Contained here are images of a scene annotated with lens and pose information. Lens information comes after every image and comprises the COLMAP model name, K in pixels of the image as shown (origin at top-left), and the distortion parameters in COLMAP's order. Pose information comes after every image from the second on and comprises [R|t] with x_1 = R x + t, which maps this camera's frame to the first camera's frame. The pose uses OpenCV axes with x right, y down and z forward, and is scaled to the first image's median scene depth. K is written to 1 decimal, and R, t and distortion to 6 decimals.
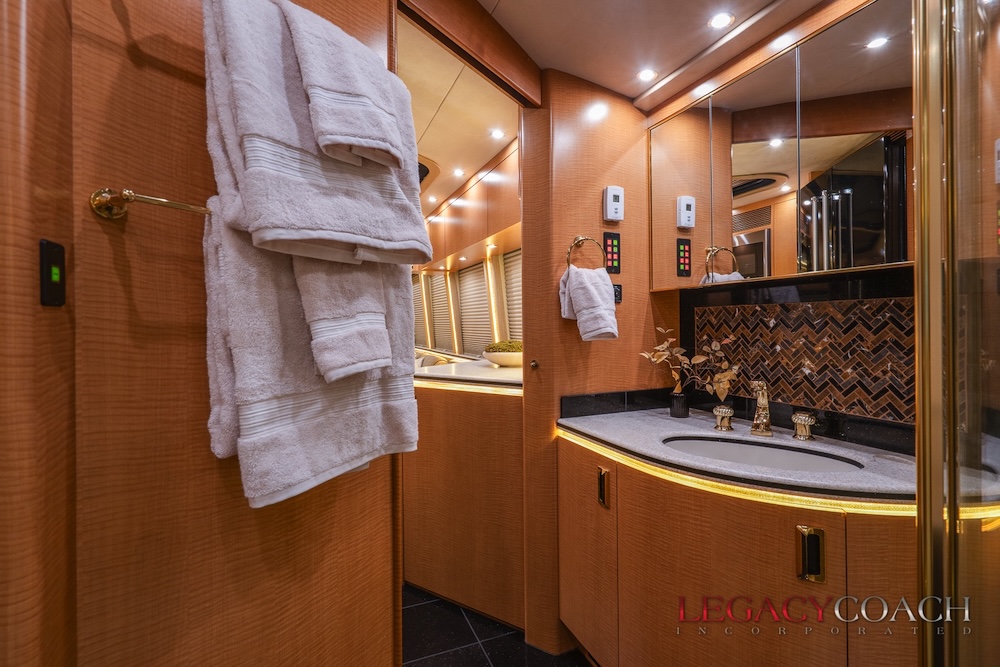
lens RADIAL K [[463.0, 0, 500.3], [0, 463.0, 328.5], [0, 0, 1]] dist [-0.000746, 0.000172]
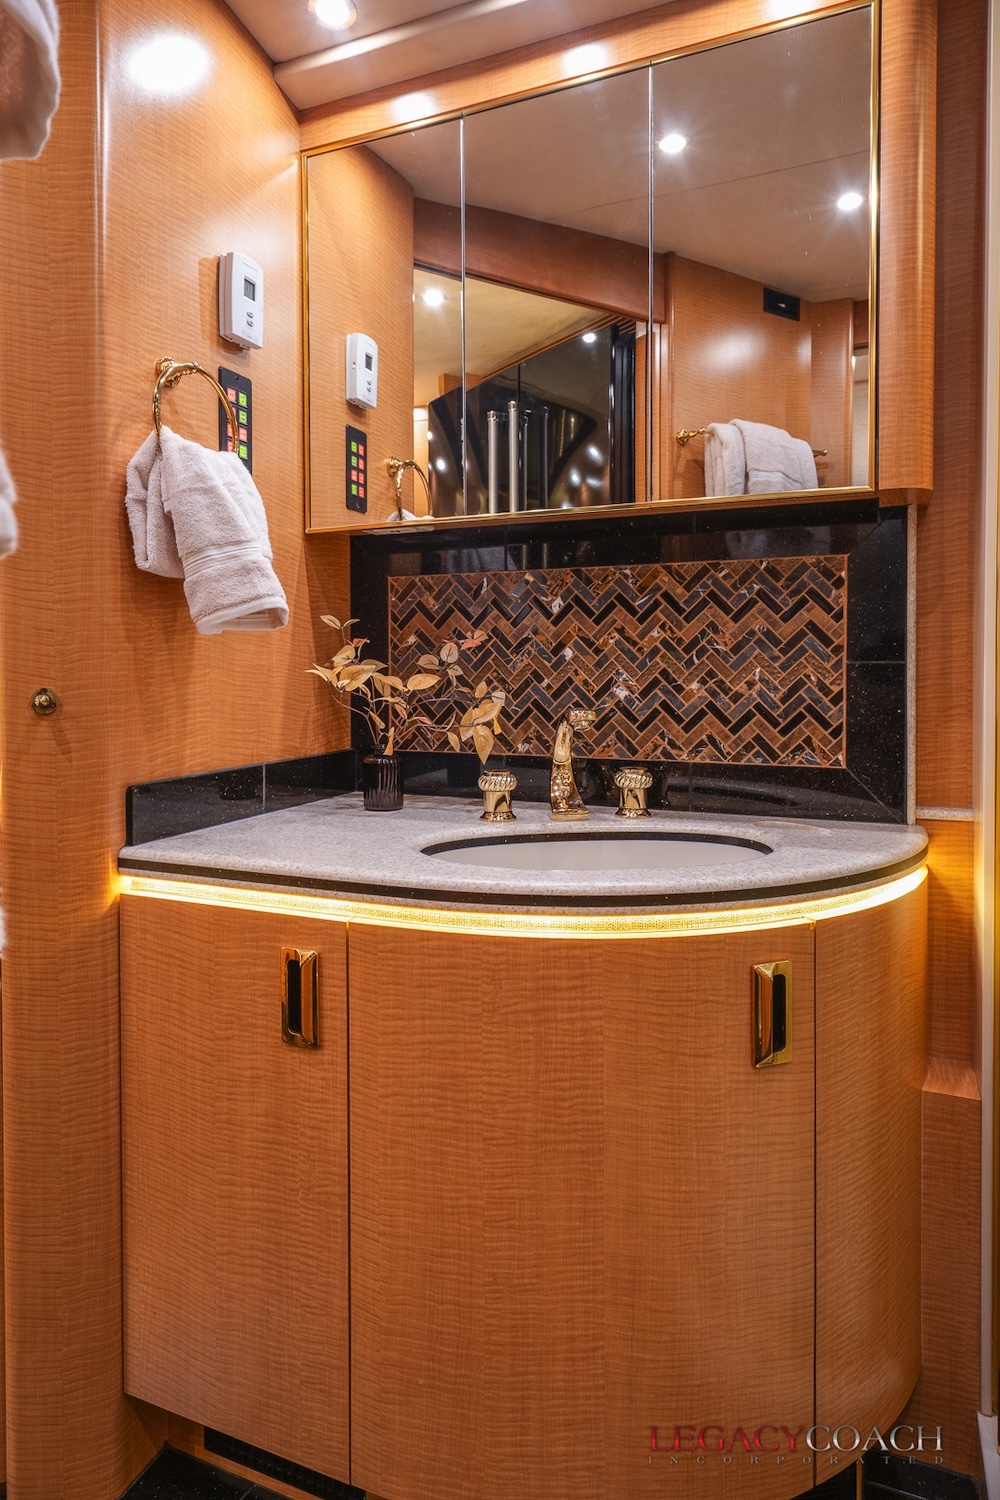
lens RADIAL K [[925.8, 0, 506.7], [0, 925.8, 682.7], [0, 0, 1]] dist [0.008948, -0.001047]
pose [[0.720590, -0.009509, 0.693296, -0.165433], [0.003352, 0.999942, 0.010231, 0.060361], [-0.693353, -0.005049, 0.720580, 0.274488]]
